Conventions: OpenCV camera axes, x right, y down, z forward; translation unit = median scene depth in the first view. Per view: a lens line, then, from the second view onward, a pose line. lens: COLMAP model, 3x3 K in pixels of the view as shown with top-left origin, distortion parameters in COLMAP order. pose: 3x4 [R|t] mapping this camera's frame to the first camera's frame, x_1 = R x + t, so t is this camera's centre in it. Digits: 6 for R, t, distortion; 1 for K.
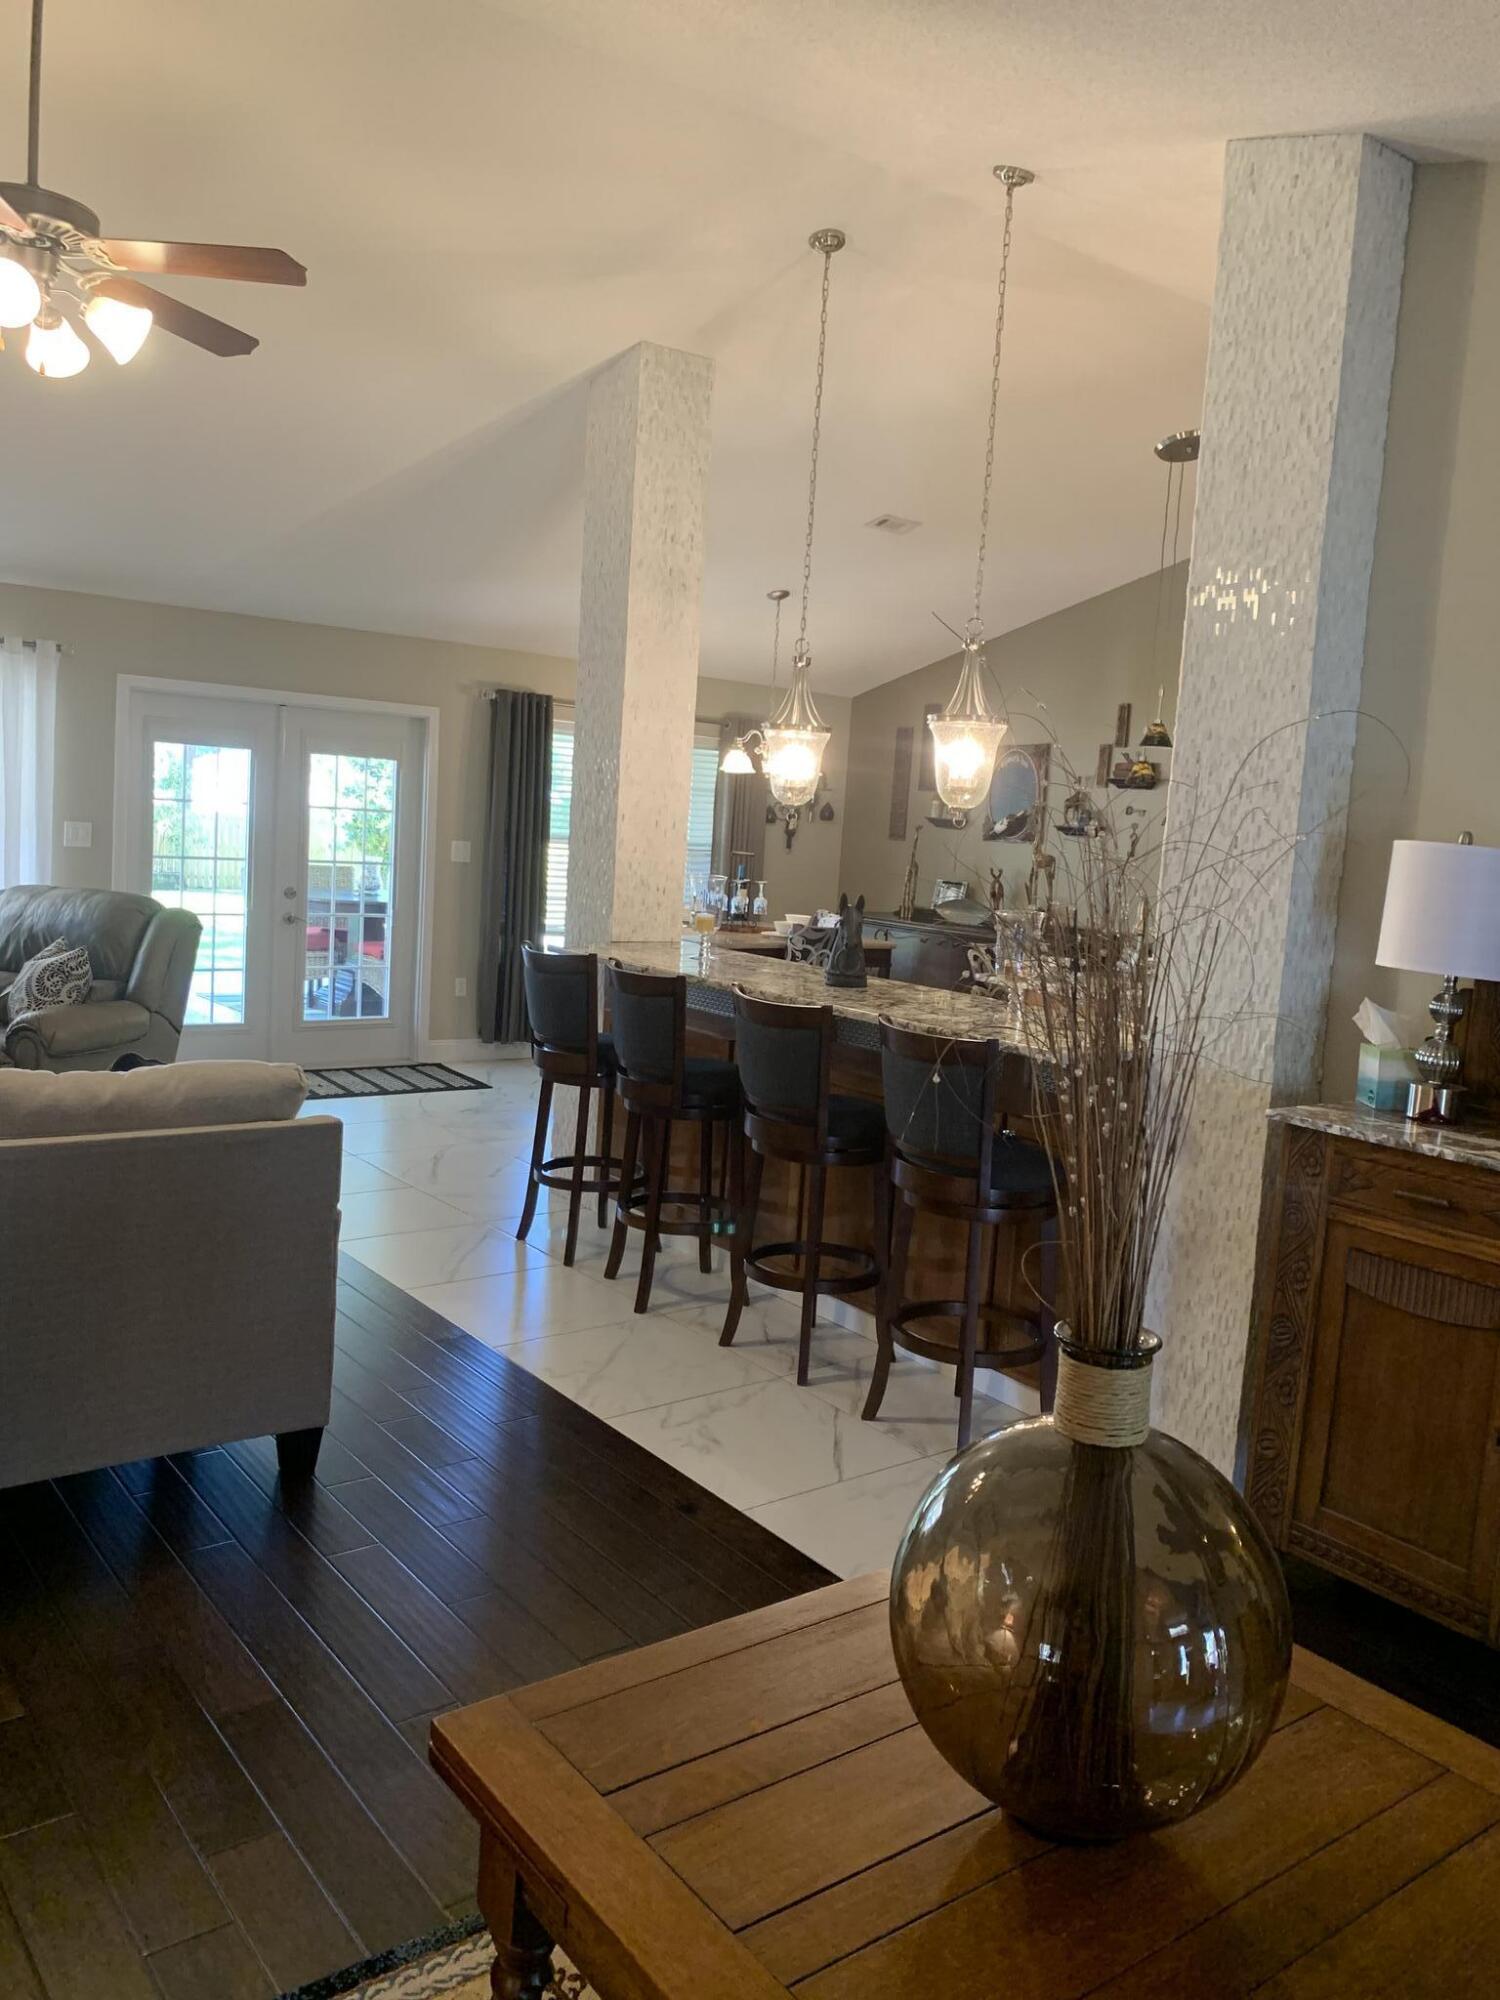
lens RADIAL K [[1528.9, 0, 750.0], [0, 1528.9, 1000.0], [0, 0, 1]] dist [0.008103, 0.000107]
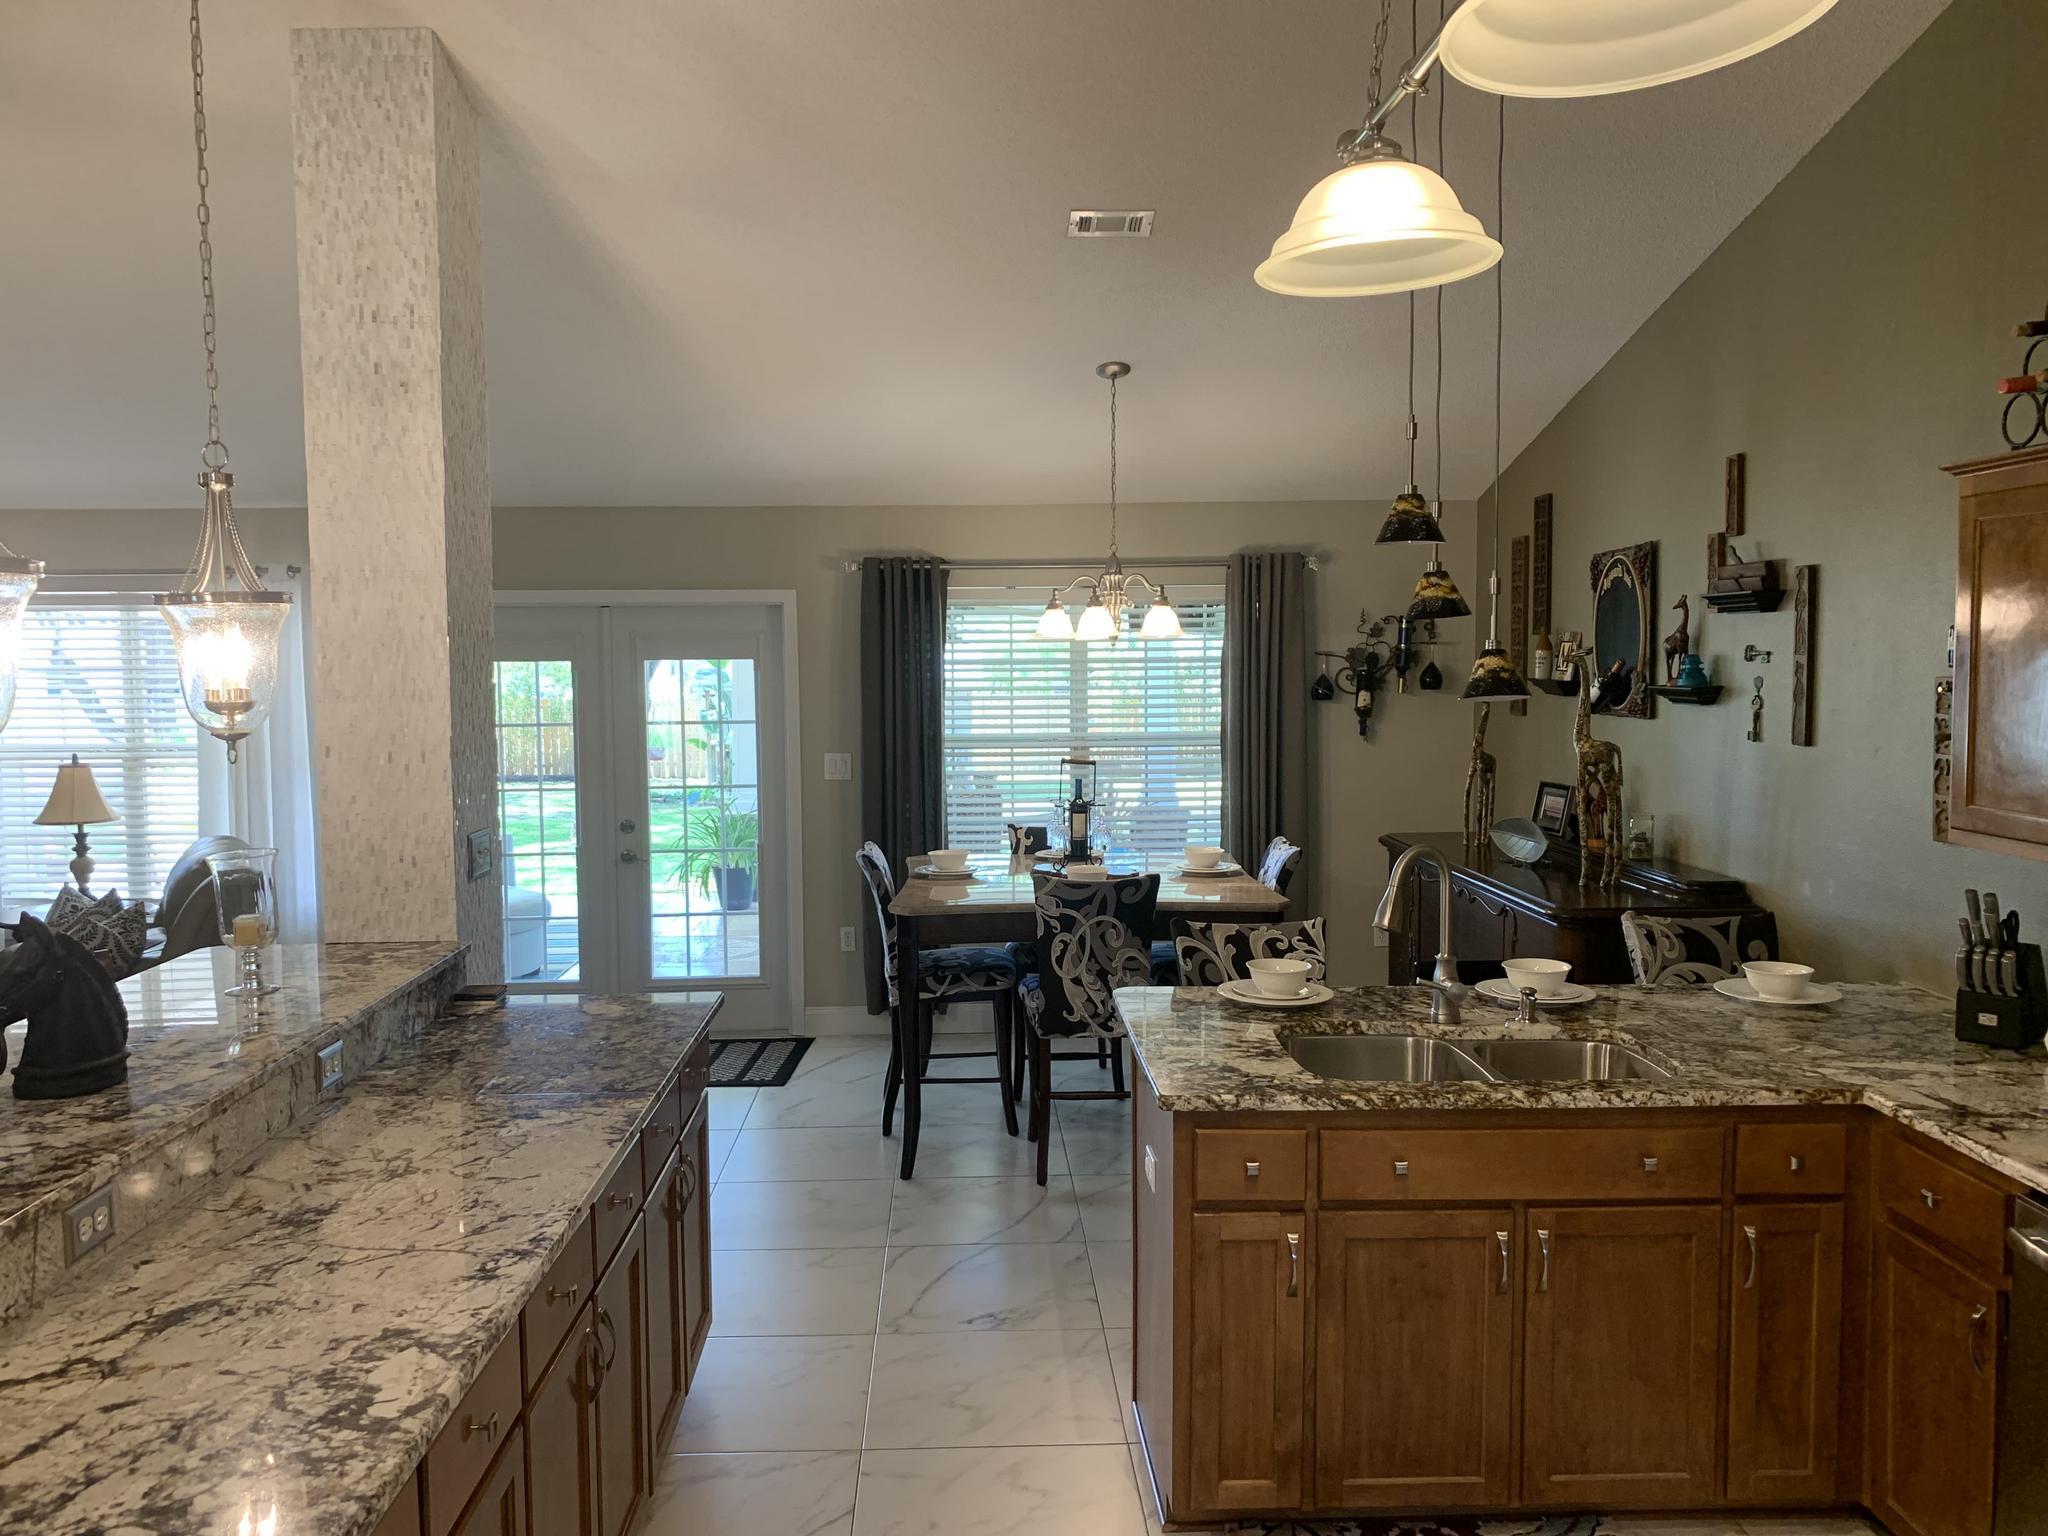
lens RADIAL K [[1525.8, 0, 1024.0], [0, 1525.8, 768.0], [0, 0, 1]] dist [-0.009463, 0.002565]
pose [[0.812219, -0.030205, -0.582571, 0.377330], [-0.007734, 0.998013, -0.062527, -0.052616], [0.583302, 0.055291, 0.810371, 0.457961]]
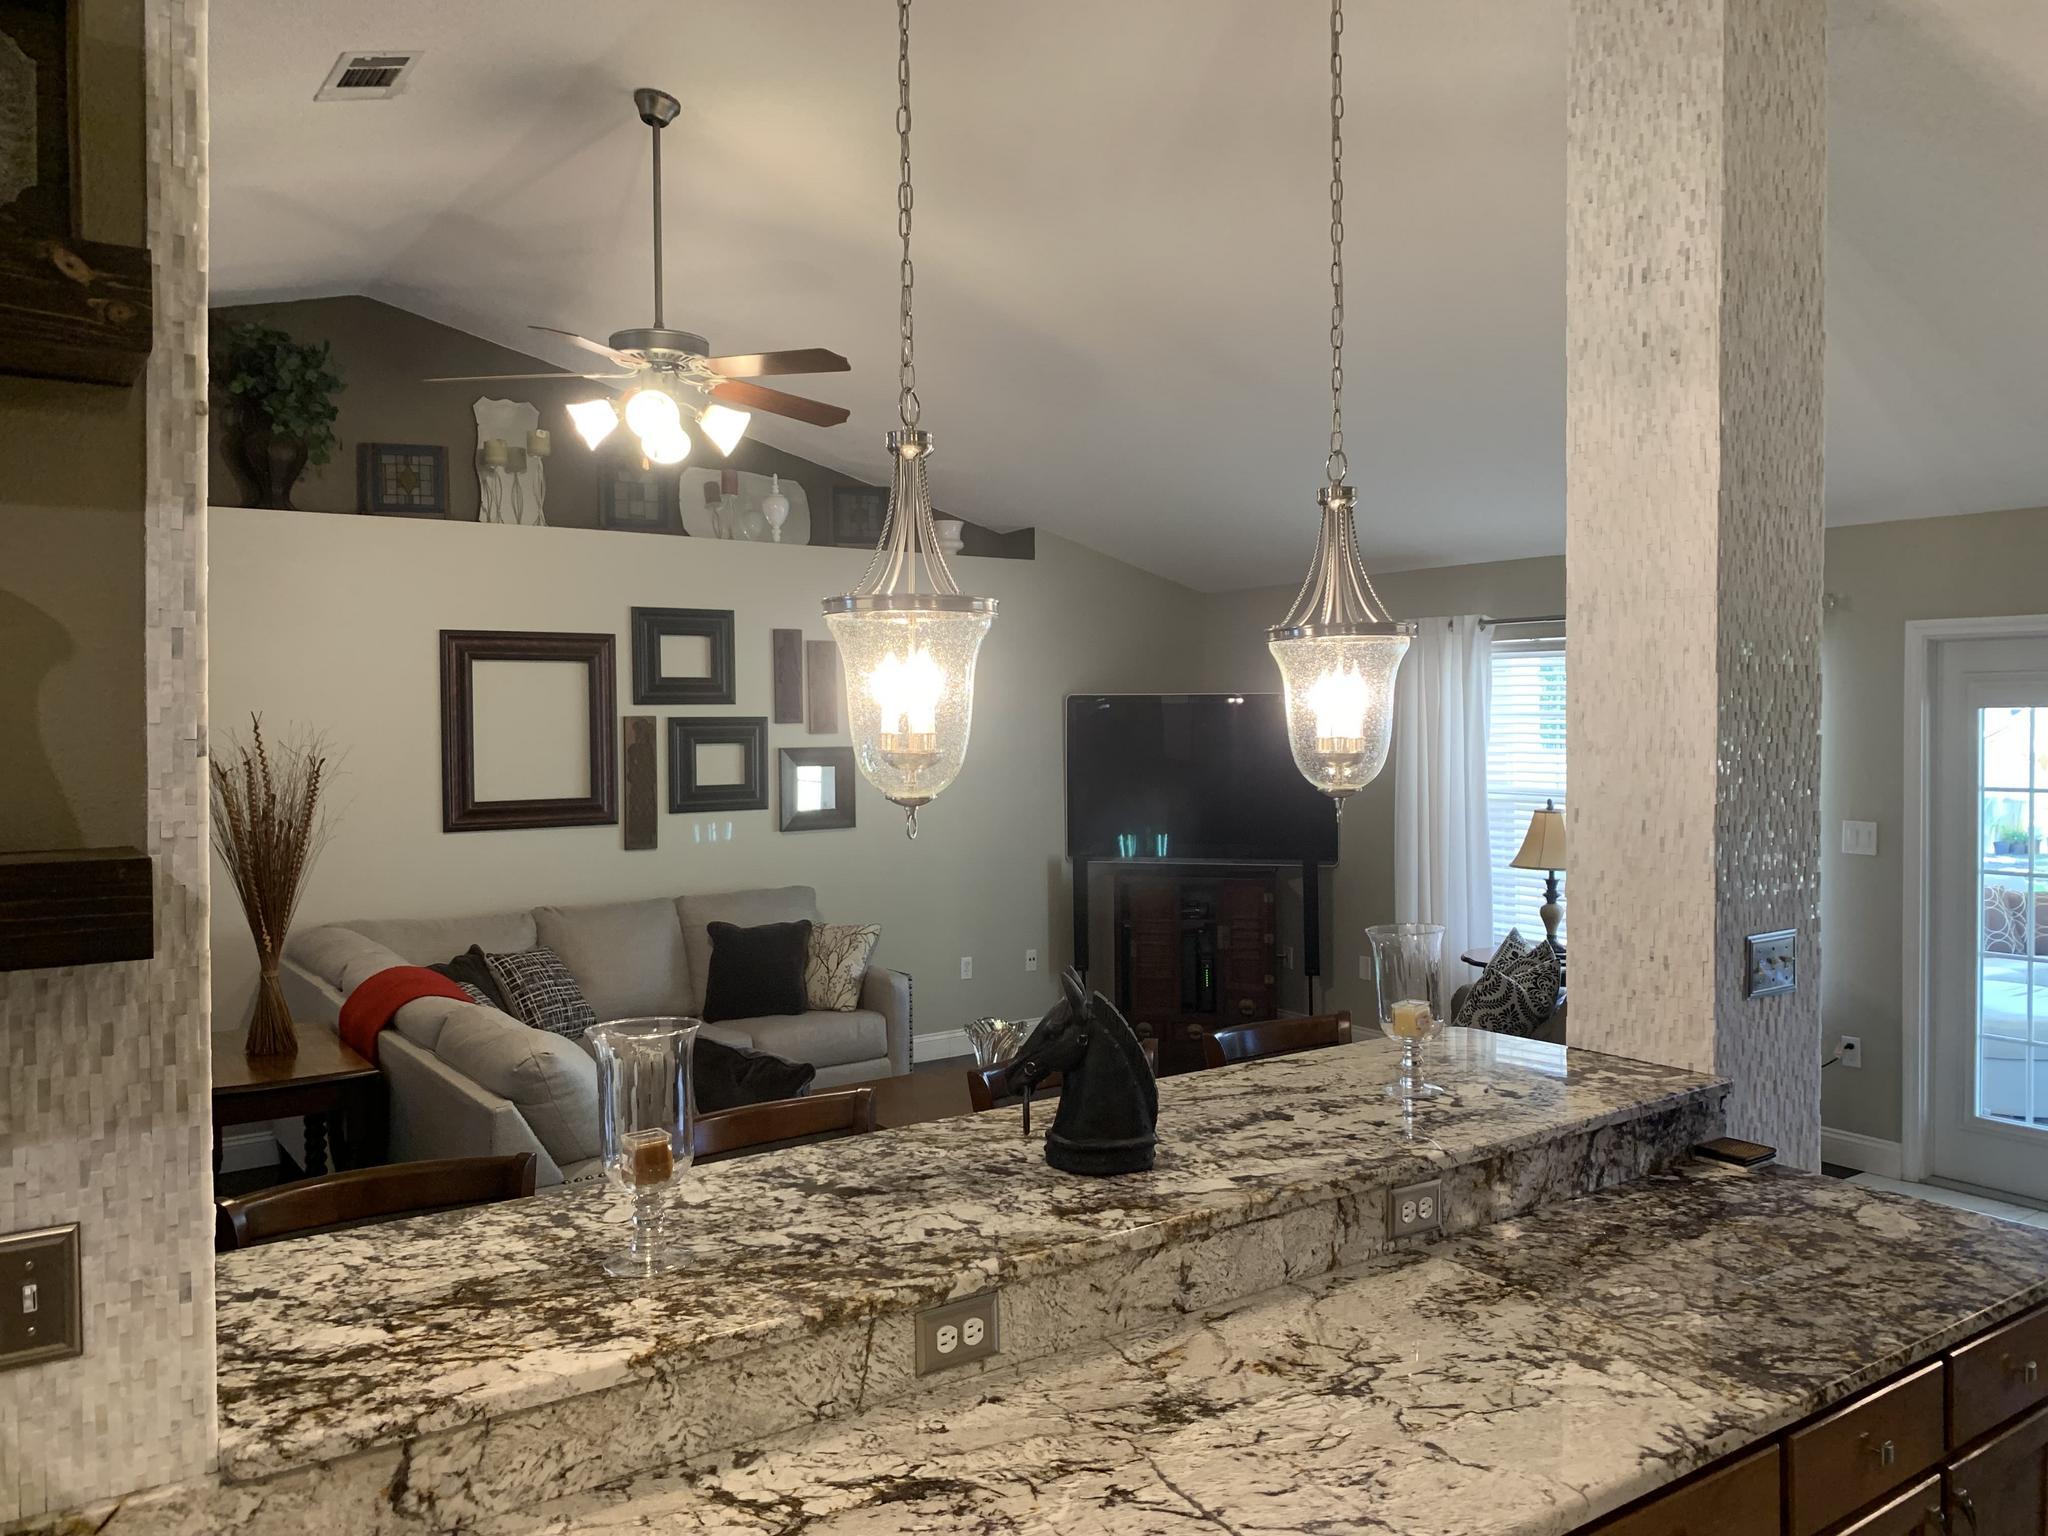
lens RADIAL K [[1565.5, 0, 1027.3], [0, 1565.5, 750.9], [0, 0, 1]] dist [0.008103, 0.000107]
pose [[-0.050282, -0.042468, -0.997832, 0.336086], [-0.116327, 0.992544, -0.036381, -0.070310], [0.991937, 0.114245, -0.054847, 0.591253]]
